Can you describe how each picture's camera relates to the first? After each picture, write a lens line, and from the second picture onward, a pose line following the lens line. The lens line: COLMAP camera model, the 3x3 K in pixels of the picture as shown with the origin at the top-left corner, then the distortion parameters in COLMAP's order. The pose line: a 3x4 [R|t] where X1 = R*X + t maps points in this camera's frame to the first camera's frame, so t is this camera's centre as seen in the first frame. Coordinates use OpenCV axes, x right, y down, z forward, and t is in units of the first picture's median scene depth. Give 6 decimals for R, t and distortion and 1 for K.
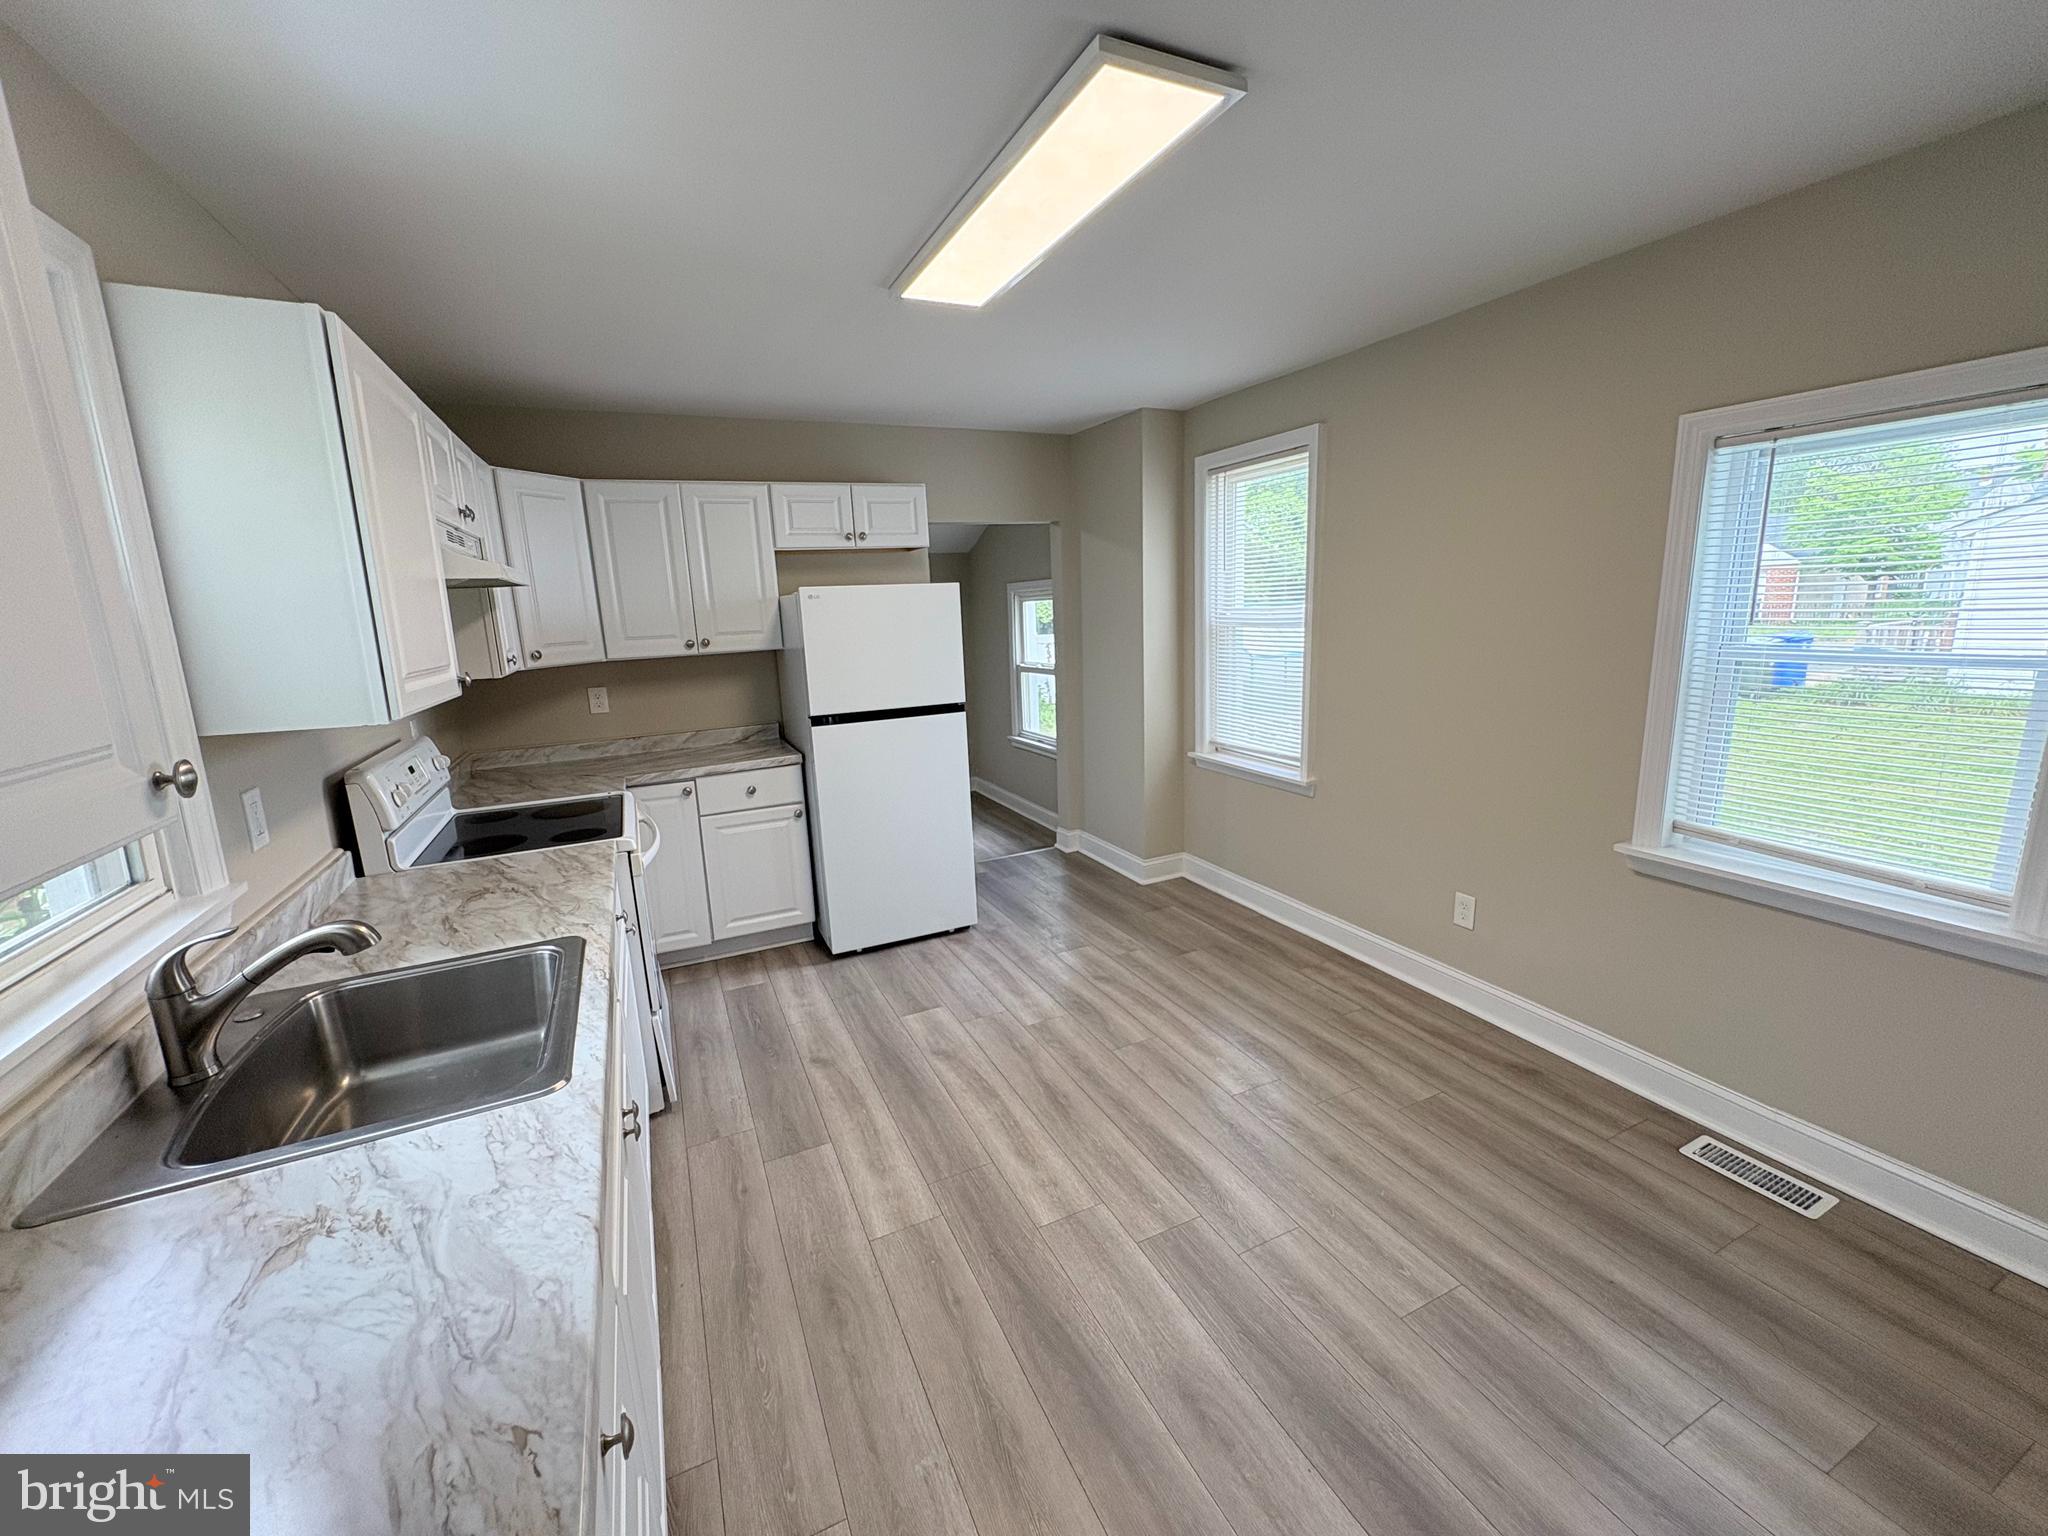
lens RADIAL K [[821.7, 0, 1029.3], [0, 821.7, 768.5], [0, 0, 1]] dist [-0.006028, 0.000827]
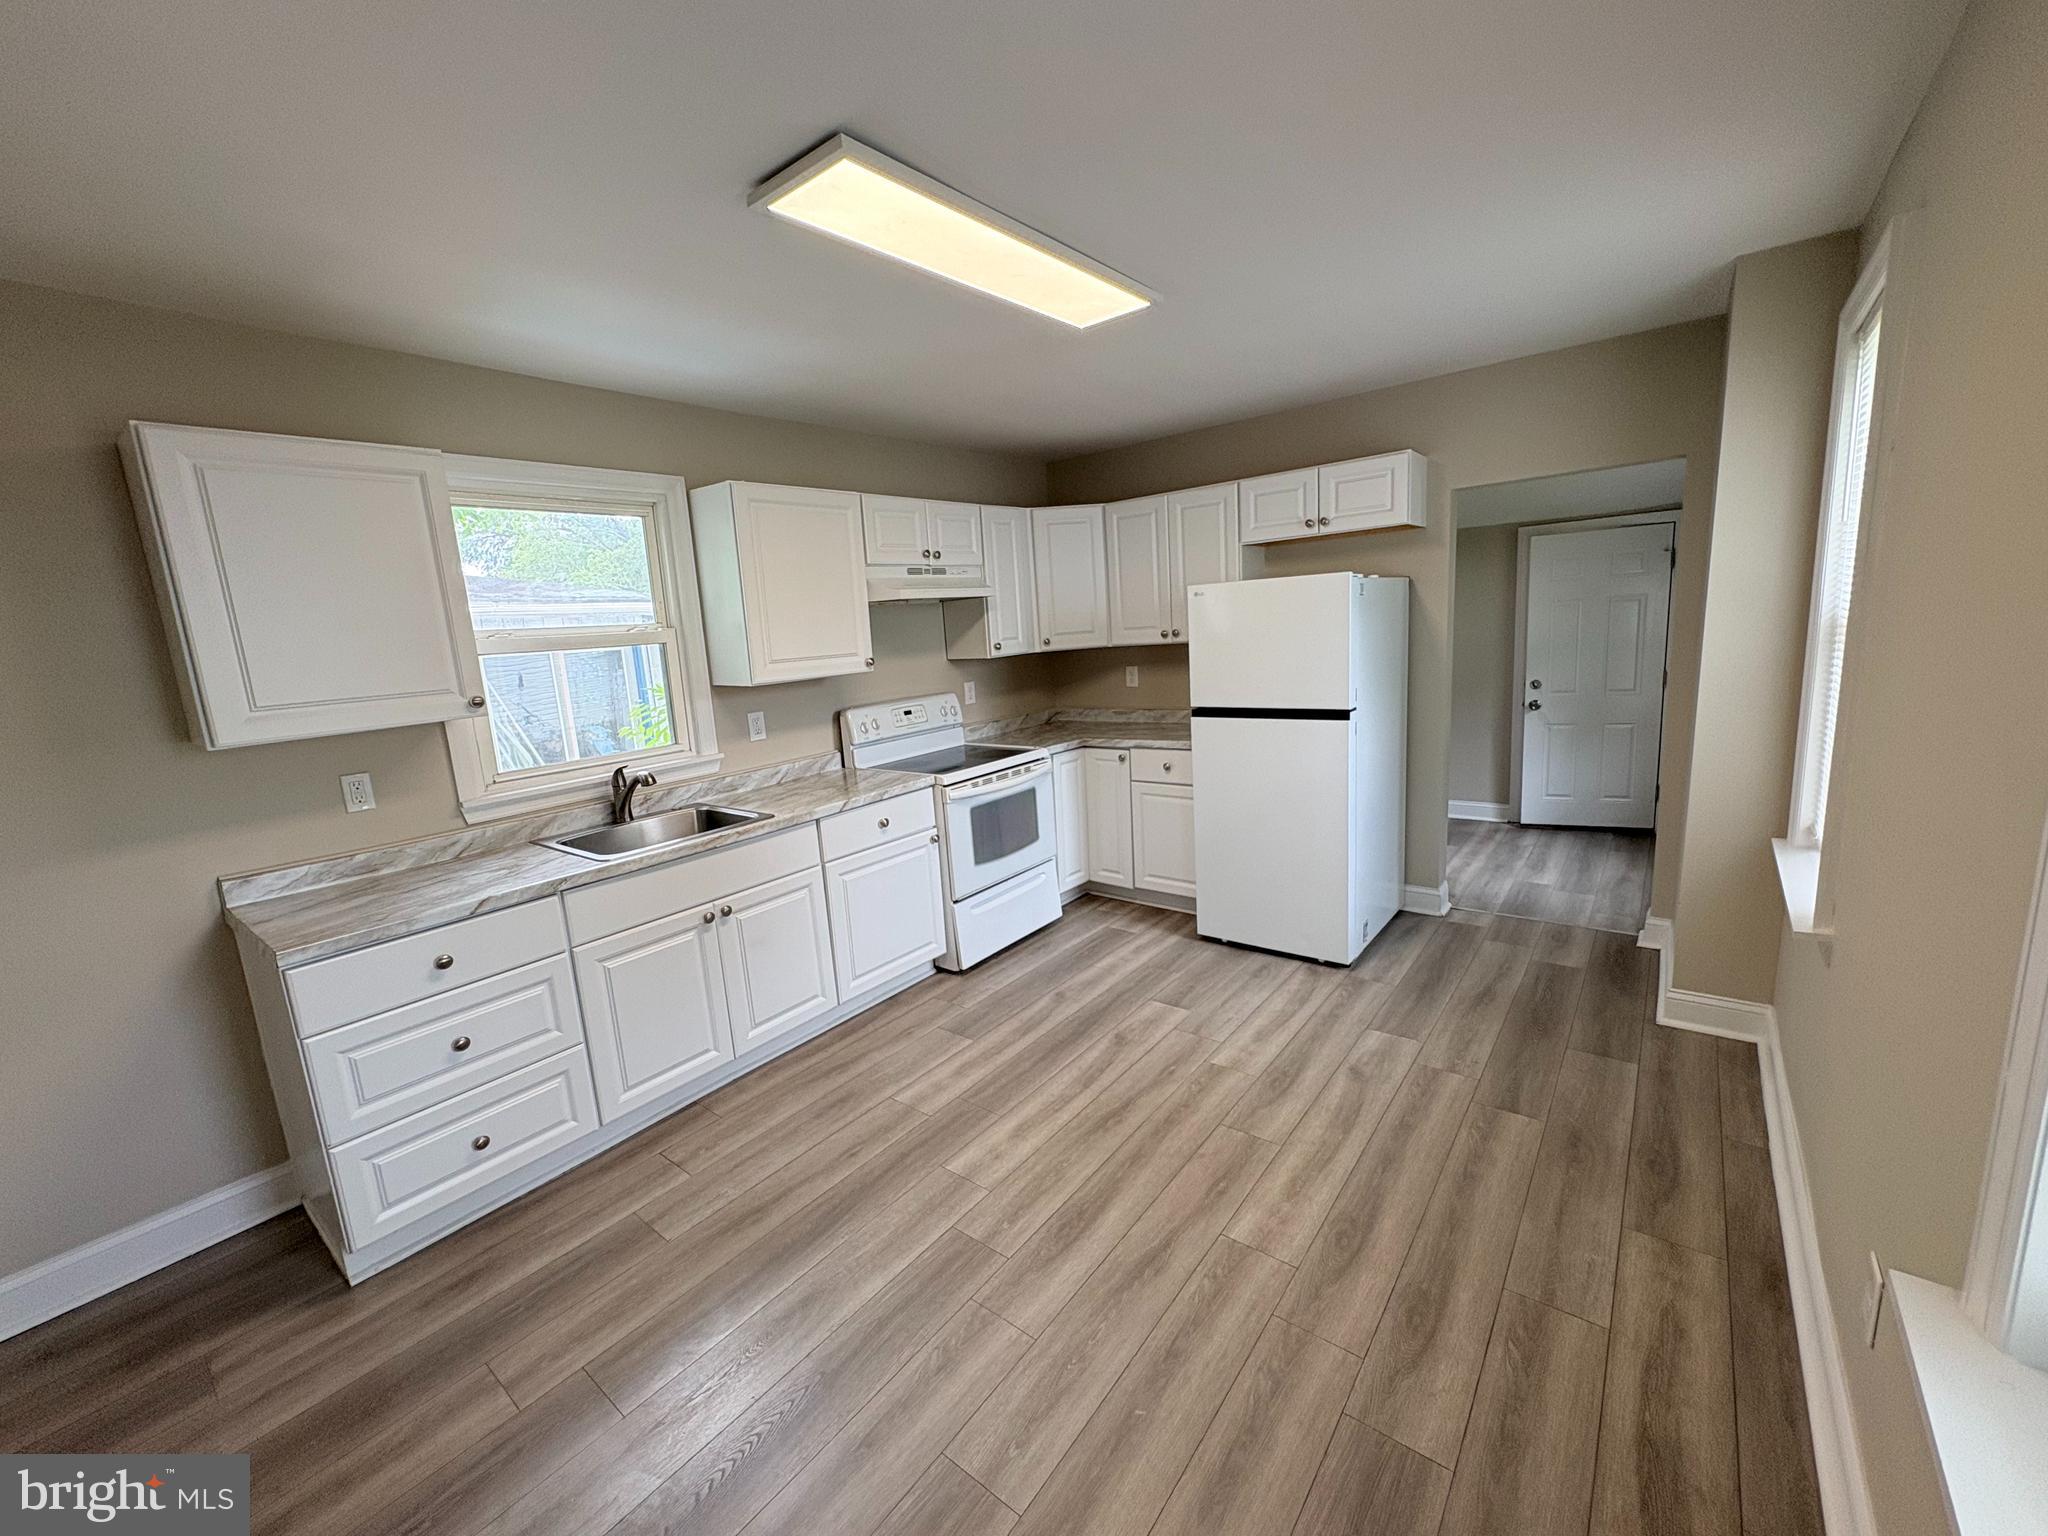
lens RADIAL K [[821.7, 0, 1015.4], [0, 821.7, 769.3], [0, 0, 1]] dist [-0.006028, 0.000827]
pose [[0.427685, 0.172803, -0.887257, 0.619872], [-0.131078, 0.983038, 0.128274, -0.094732], [0.894374, 0.061439, 0.443081, 0.344557]]
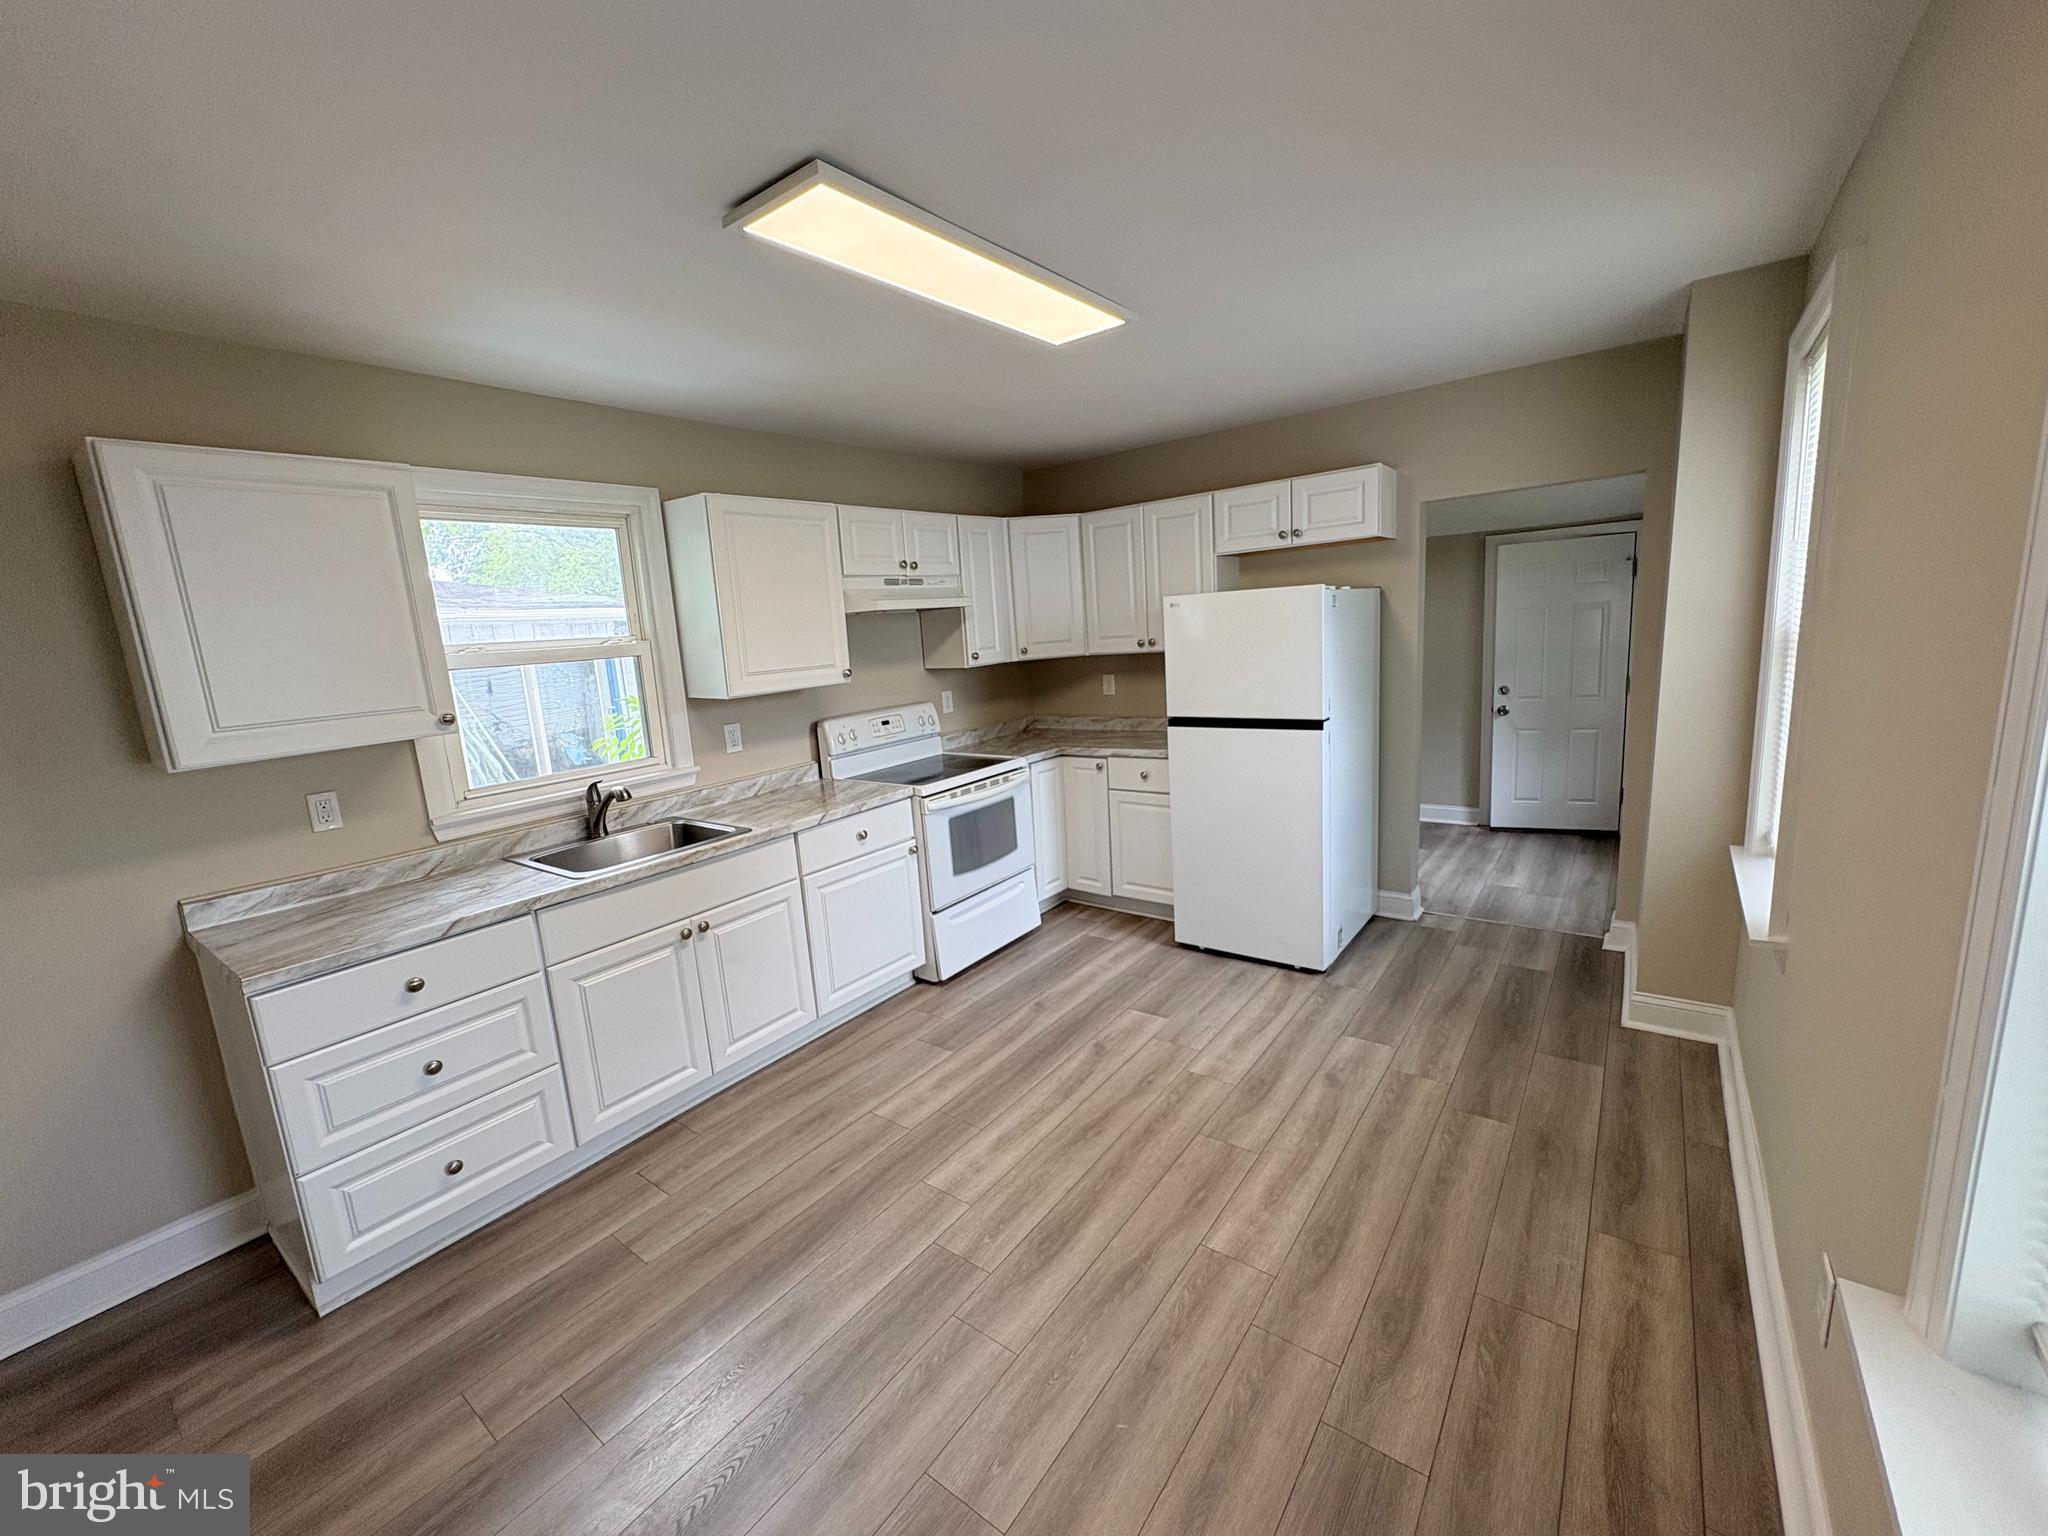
lens RADIAL K [[821.7, 0, 1016.1], [0, 821.7, 769.4], [0, 0, 1]] dist [-0.006028, 0.000827]
pose [[0.452957, 0.167957, -0.875569, 0.620963], [-0.128140, 0.984162, 0.122497, -0.106278], [0.882276, 0.056709, 0.467305, 0.342302]]
